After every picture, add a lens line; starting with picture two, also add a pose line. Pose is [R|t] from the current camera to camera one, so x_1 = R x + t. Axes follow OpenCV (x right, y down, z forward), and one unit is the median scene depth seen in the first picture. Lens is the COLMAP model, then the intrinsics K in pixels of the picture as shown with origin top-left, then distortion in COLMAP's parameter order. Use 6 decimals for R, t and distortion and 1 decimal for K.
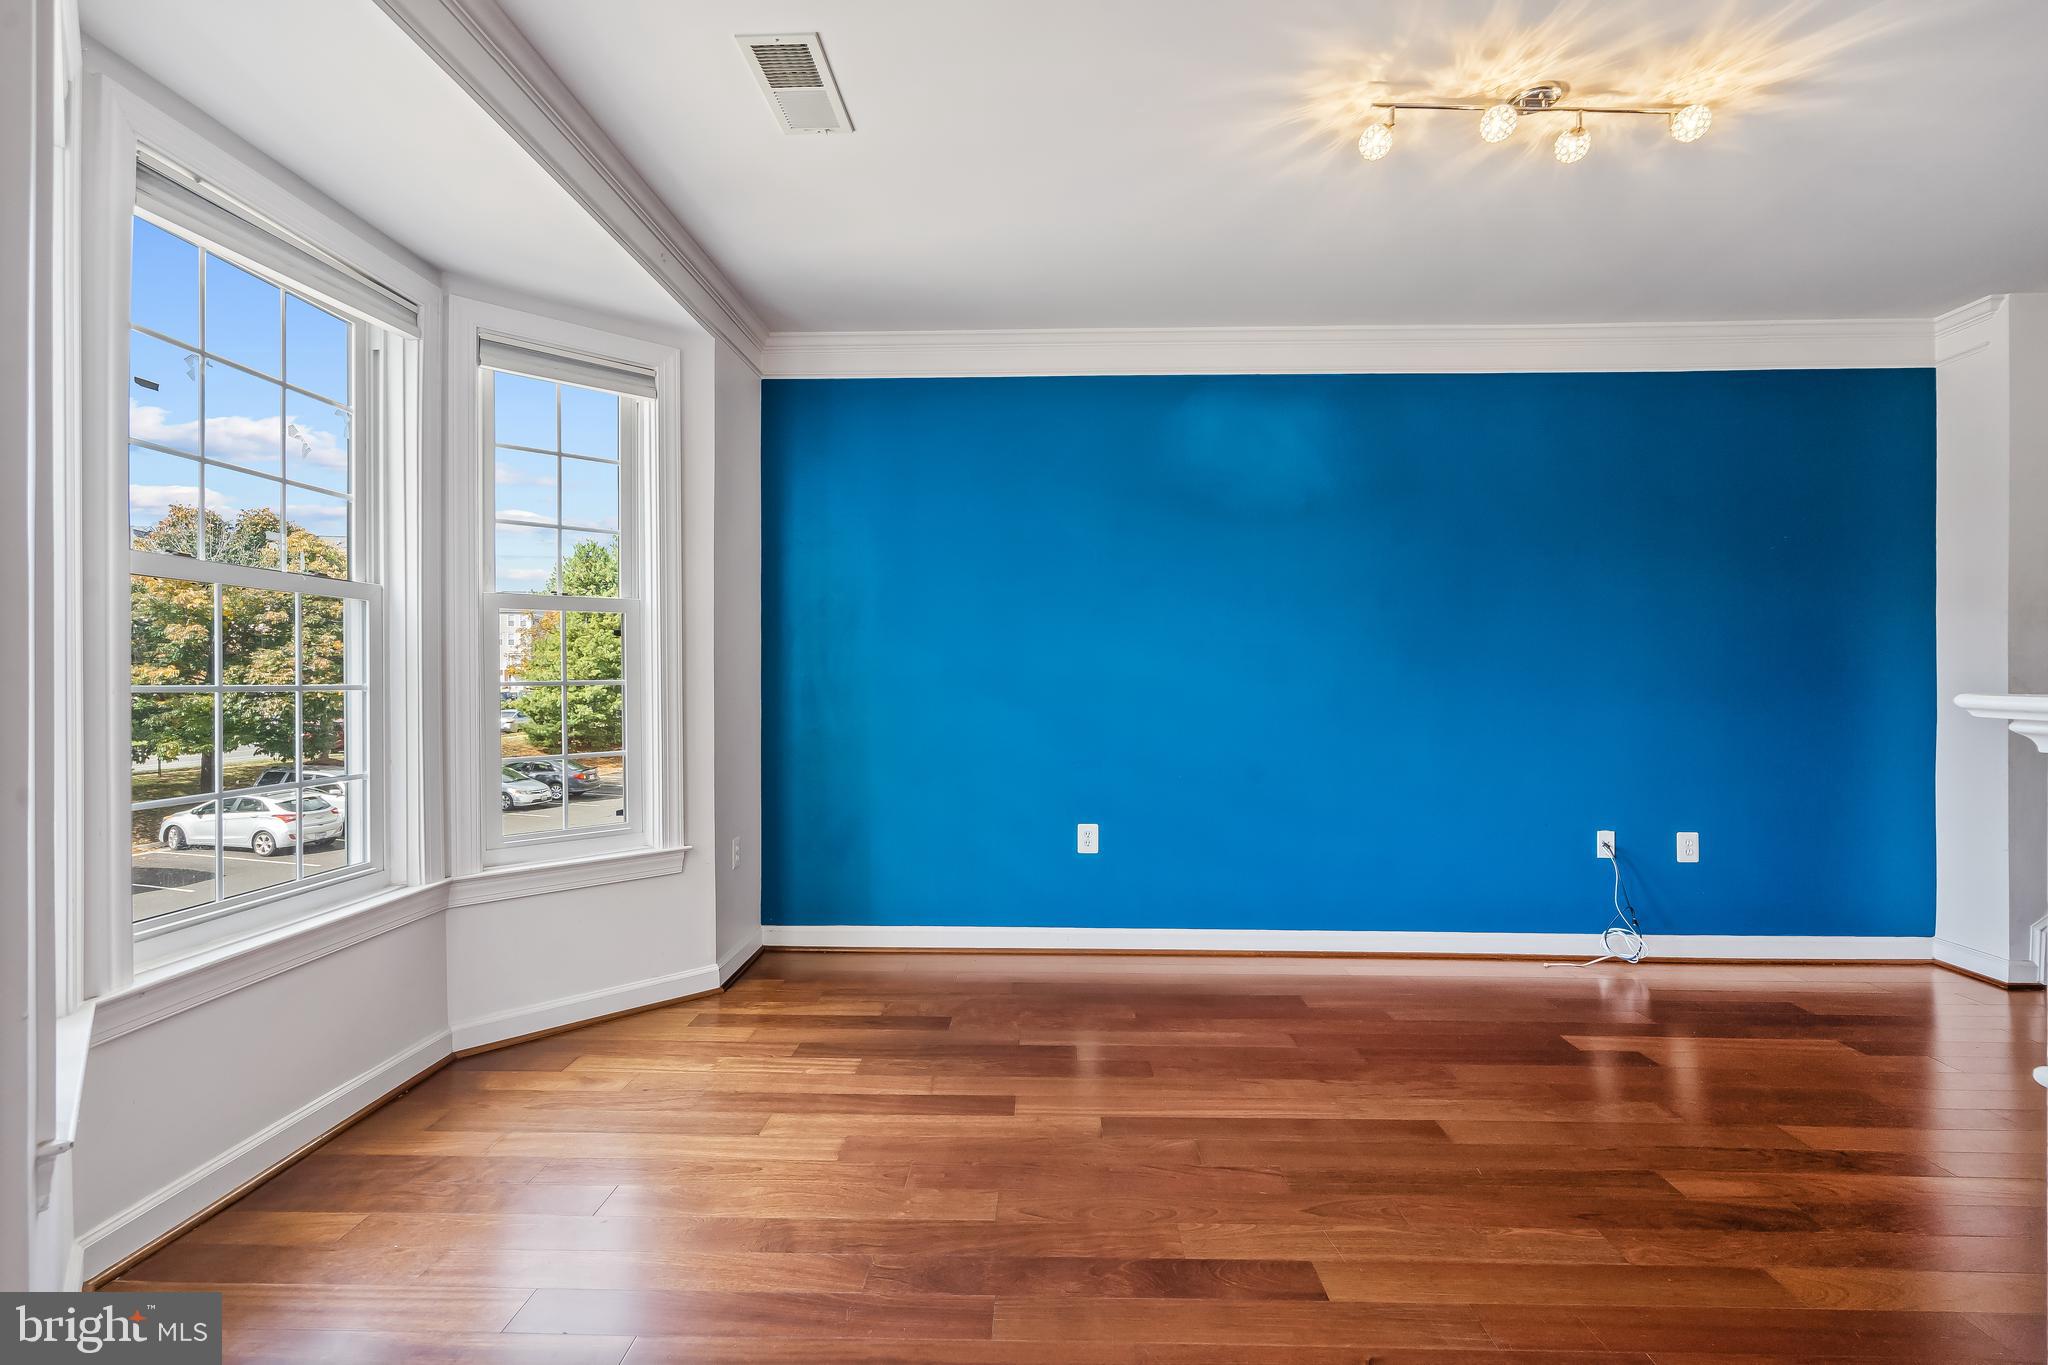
lens RADIAL K [[938.5, 0, 1024.1], [0, 938.5, 676.5], [0, 0, 1]] dist [-0.004384, 0.002087]
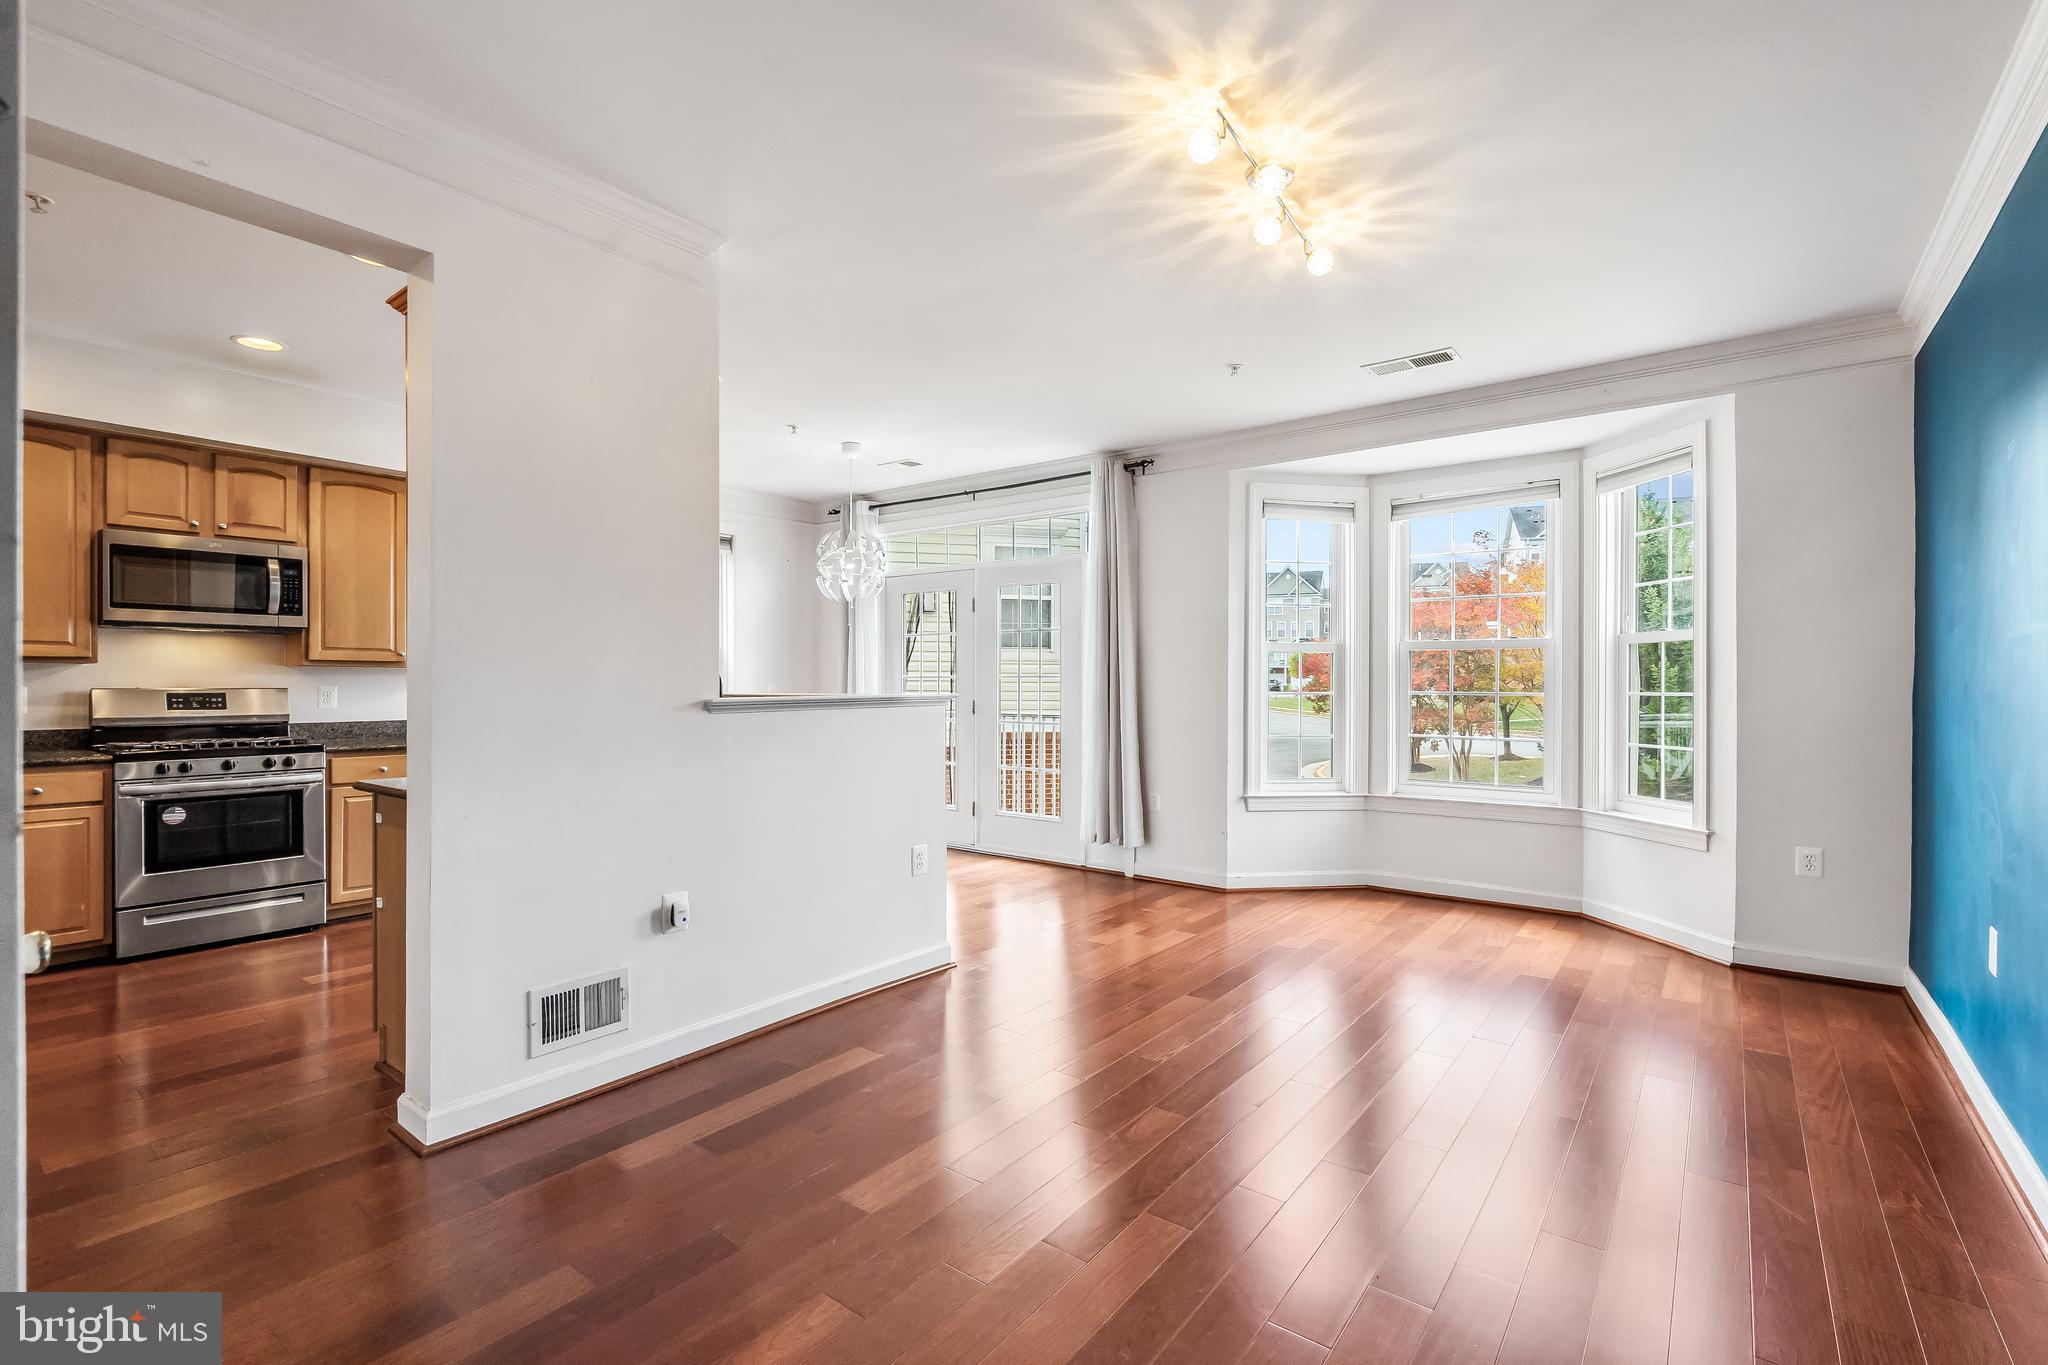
lens RADIAL K [[938.5, 0, 1020.1], [0, 938.5, 685.7], [0, 0, 1]] dist [-0.004384, 0.002087]
pose [[-0.581837, 0.003175, -0.813299, 1.076521], [-0.000066, 0.999992, 0.003951, -0.009634], [0.813305, 0.002352, -0.581833, 0.932018]]
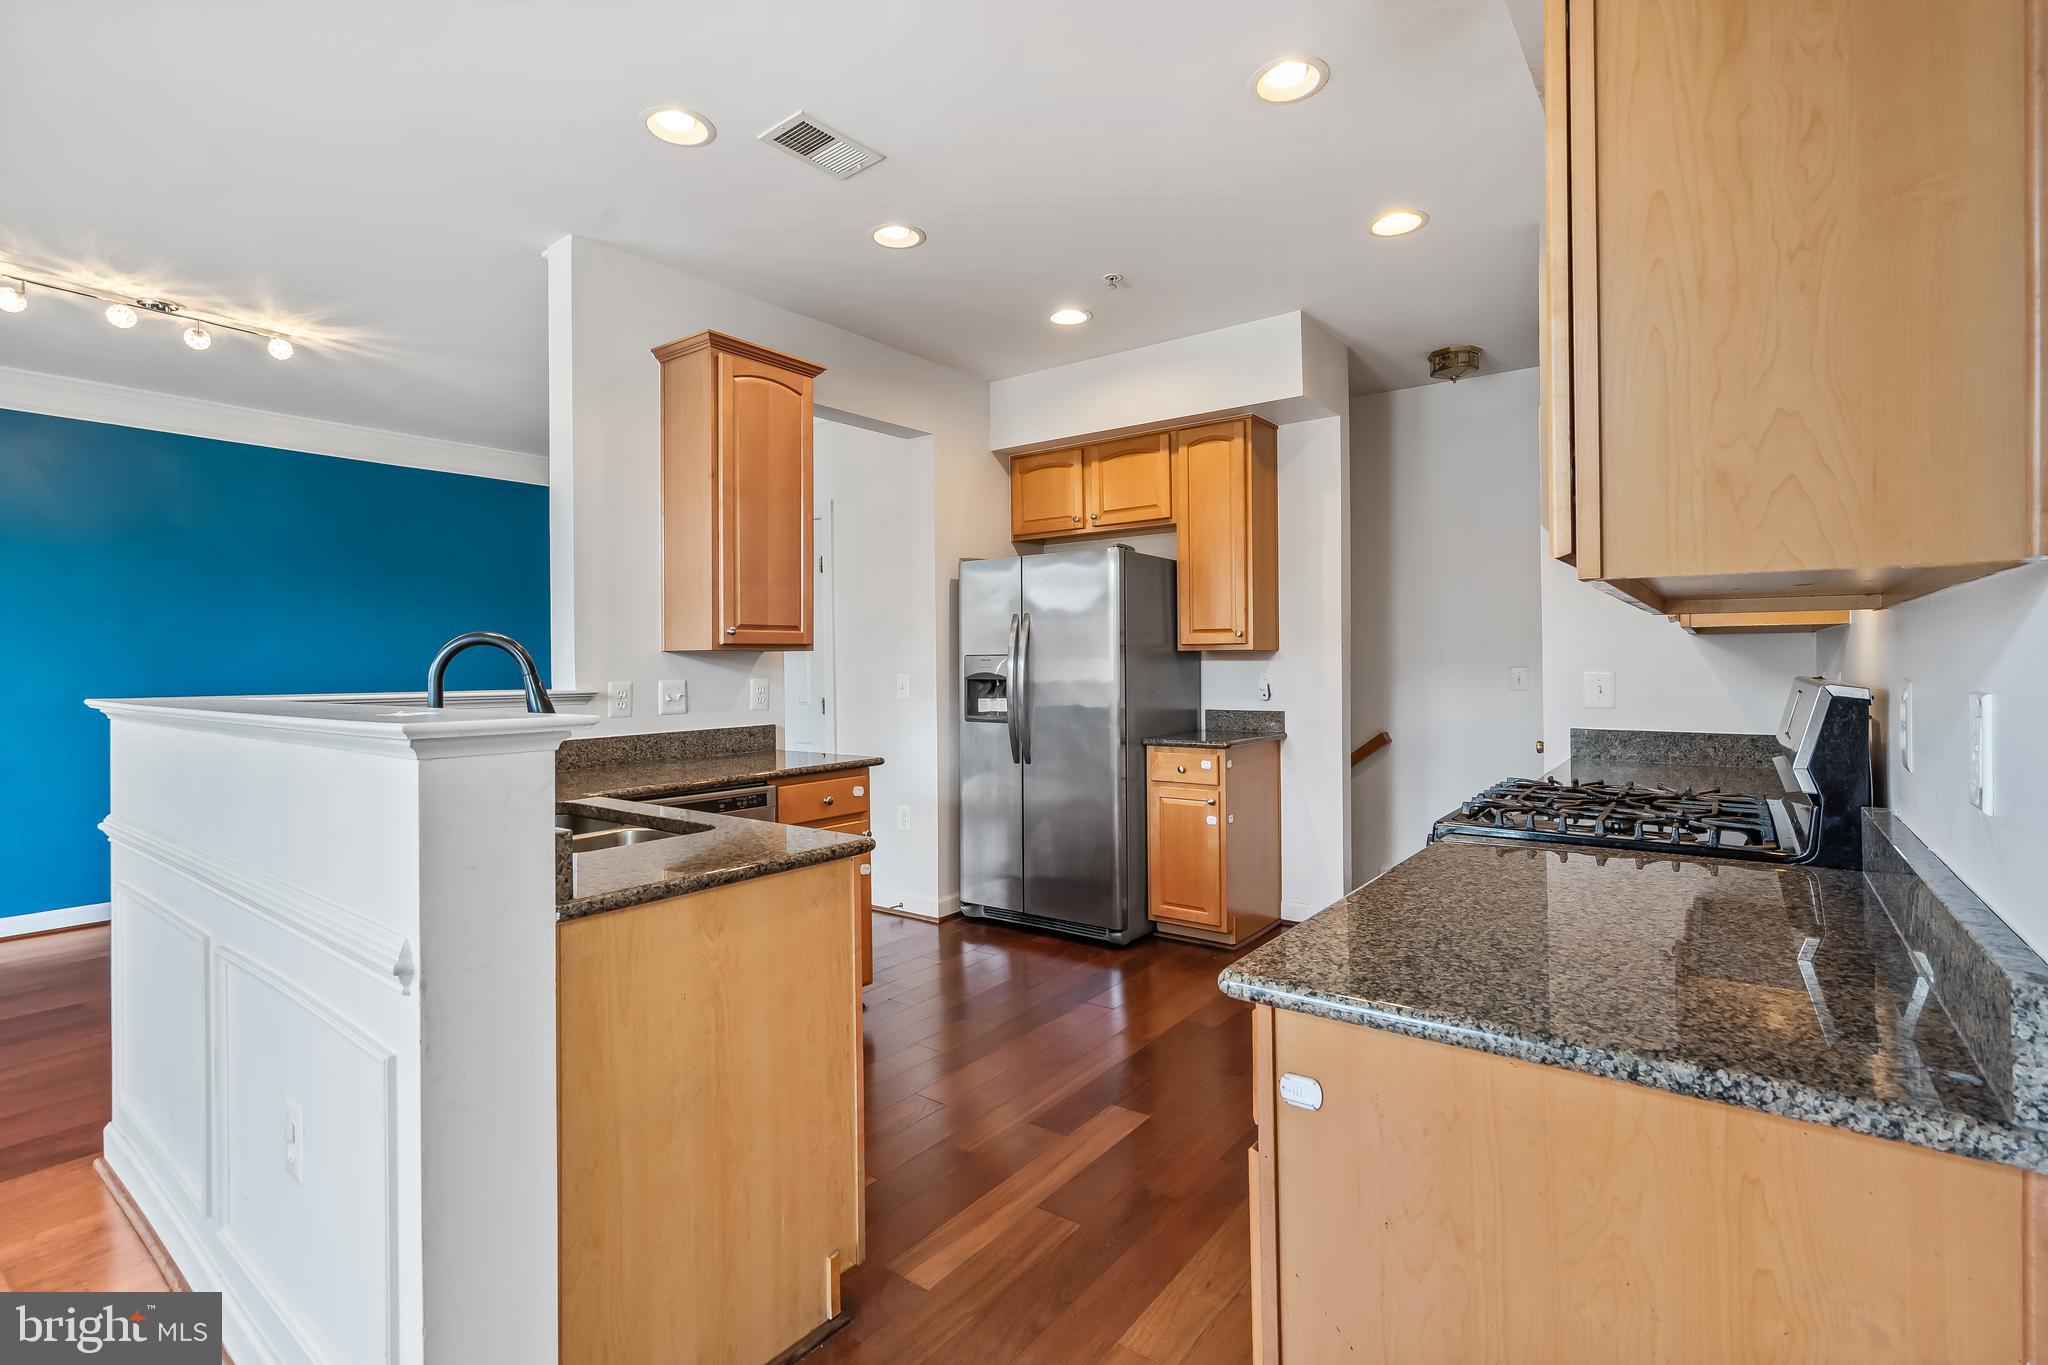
lens RADIAL K [[938.5, 0, 1008.8], [0, 938.5, 666.5], [0, 0, 1]] dist [-0.004384, 0.002087]
pose [[0.582091, -0.006813, 0.813095, 0.073257], [0.011214, 0.999937, 0.000350, -0.011308], [-0.813046, 0.008914, 0.582131, -0.653216]]
